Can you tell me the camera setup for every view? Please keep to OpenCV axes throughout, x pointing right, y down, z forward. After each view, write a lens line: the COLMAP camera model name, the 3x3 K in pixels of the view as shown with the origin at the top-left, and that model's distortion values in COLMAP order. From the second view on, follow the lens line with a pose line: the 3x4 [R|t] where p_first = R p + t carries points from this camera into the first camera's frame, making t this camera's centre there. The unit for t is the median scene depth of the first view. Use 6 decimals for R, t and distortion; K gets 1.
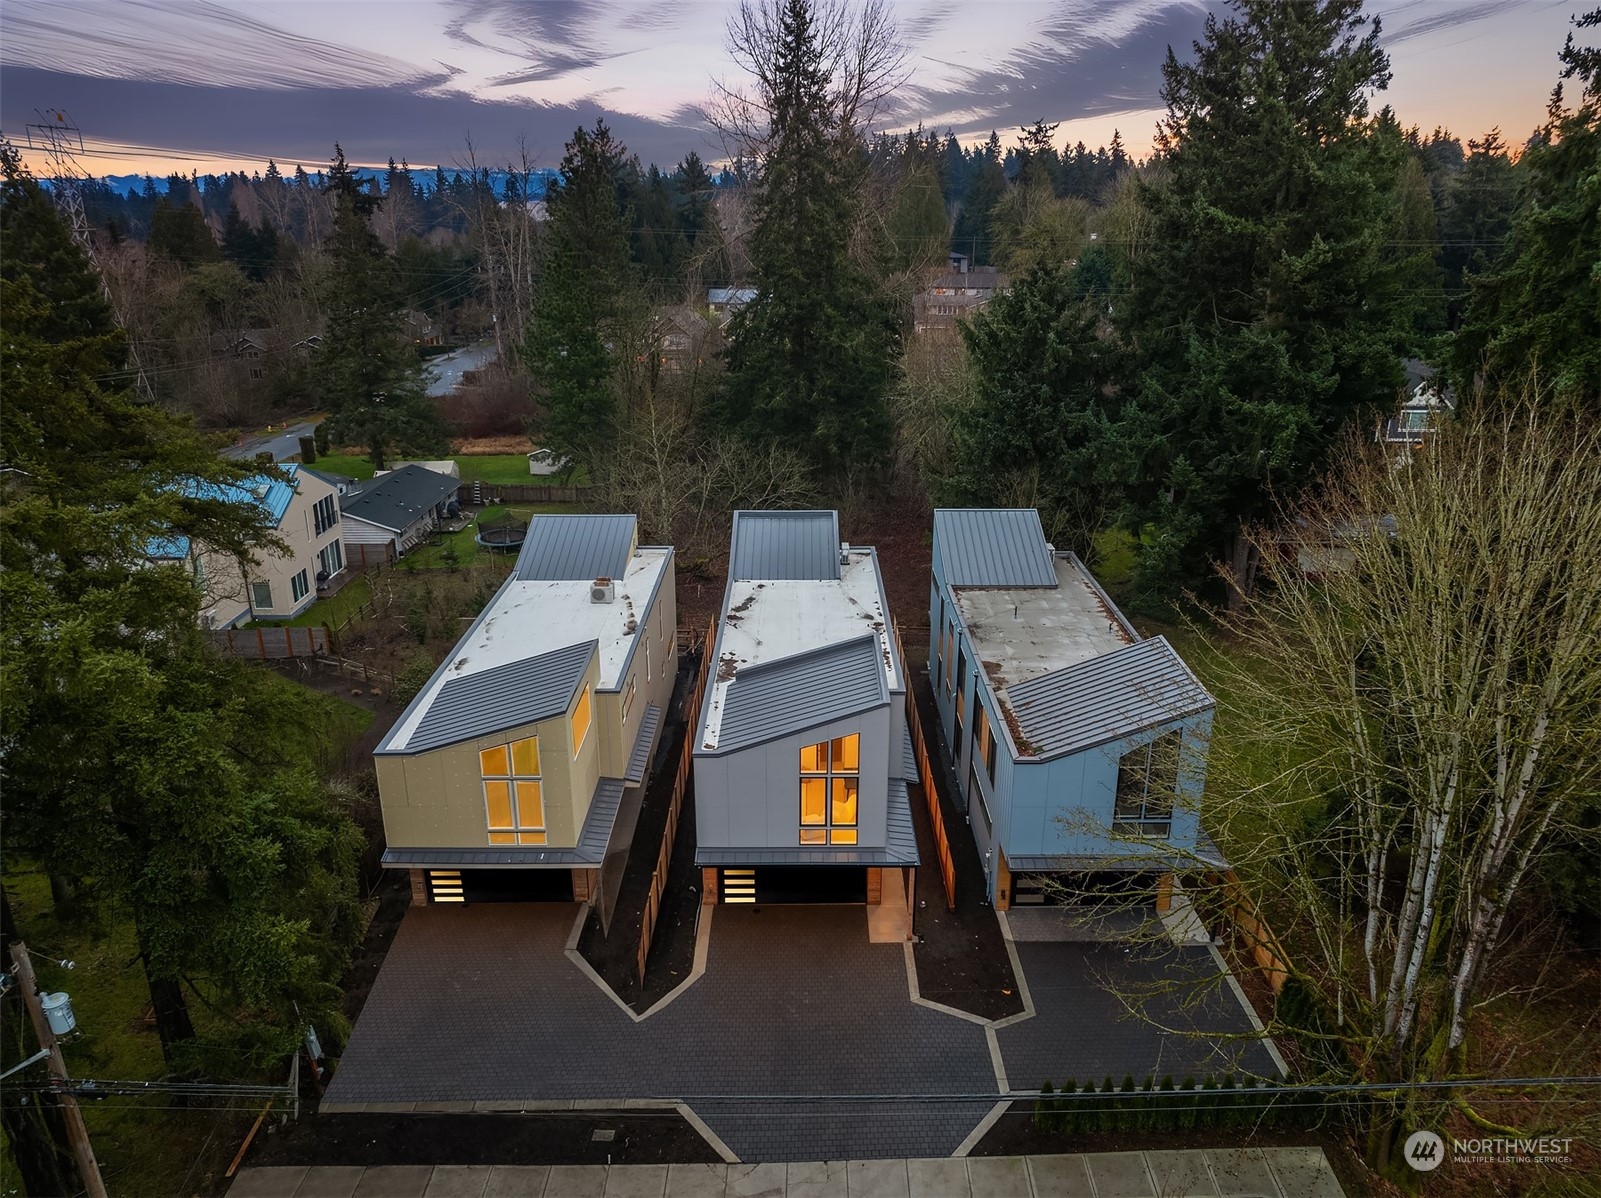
lens RADIAL K [[1106.8, 0, 806.3], [0, 1106.8, 599.8], [0, 0, 1]] dist [-0.003709, -0.027560]
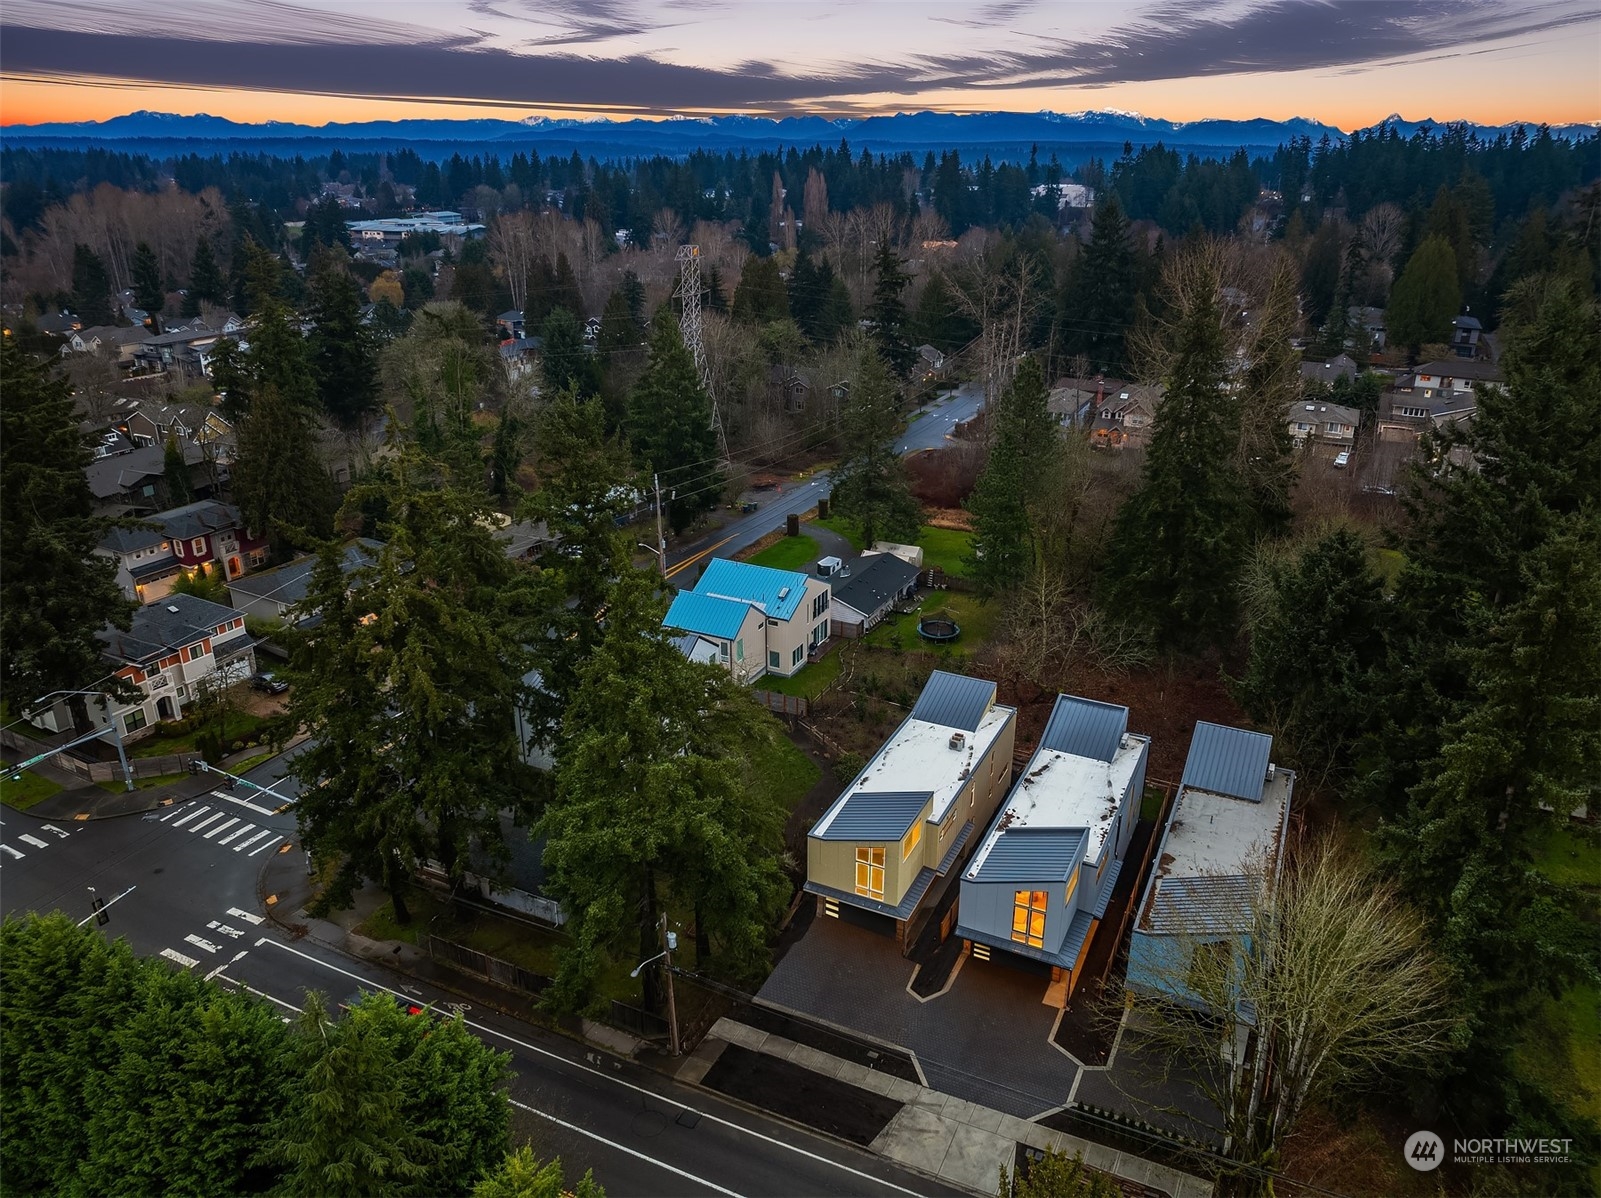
lens RADIAL K [[1106.8, 0, 806.3], [0, 1106.8, 599.8], [0, 0, 1]] dist [-0.003709, -0.027560]
pose [[0.896733, 0.157695, -0.413523, 0.266894], [-0.141714, 0.987482, 0.069260, -0.307065], [0.419269, -0.003506, 0.907856, -0.592686]]
